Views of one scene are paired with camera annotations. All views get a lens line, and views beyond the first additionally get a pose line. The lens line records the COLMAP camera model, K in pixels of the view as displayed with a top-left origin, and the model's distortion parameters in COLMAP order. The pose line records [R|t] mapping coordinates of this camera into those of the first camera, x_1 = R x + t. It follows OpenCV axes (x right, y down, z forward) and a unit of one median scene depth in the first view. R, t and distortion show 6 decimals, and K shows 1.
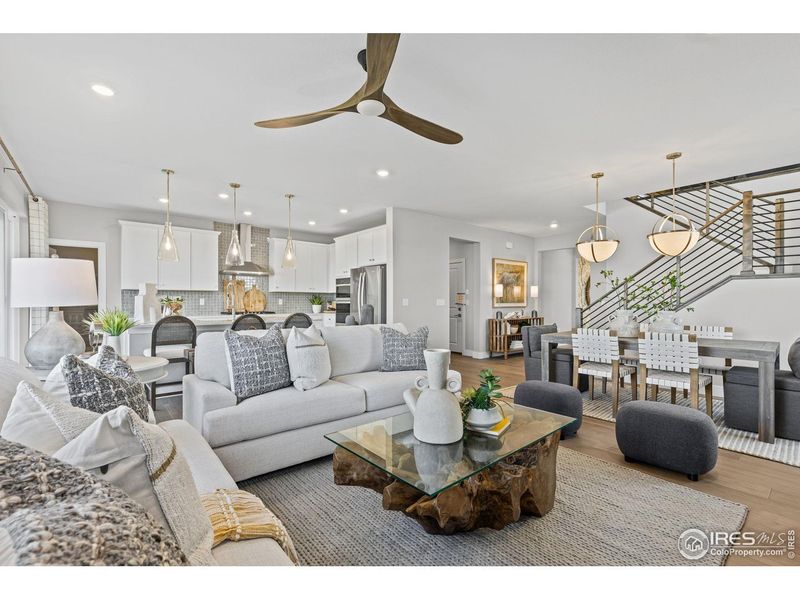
lens RADIAL K [[359.7, 0, 402.0], [0, 359.7, 302.7], [0, 0, 1]] dist [0.001196, 0.000125]
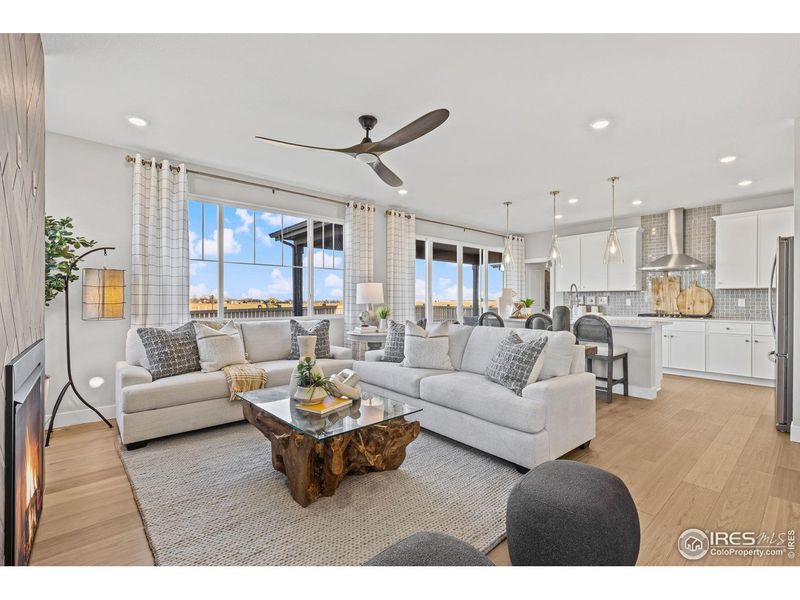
lens RADIAL K [[359.7, 0, 402.0], [0, 359.7, 302.7], [0, 0, 1]] dist [0.001196, 0.000125]
pose [[0.009904, 0.007009, -0.999926, 0.407147], [0.003137, 0.999970, 0.007040, -0.010150], [0.999946, -0.003206, 0.009882, 0.370364]]
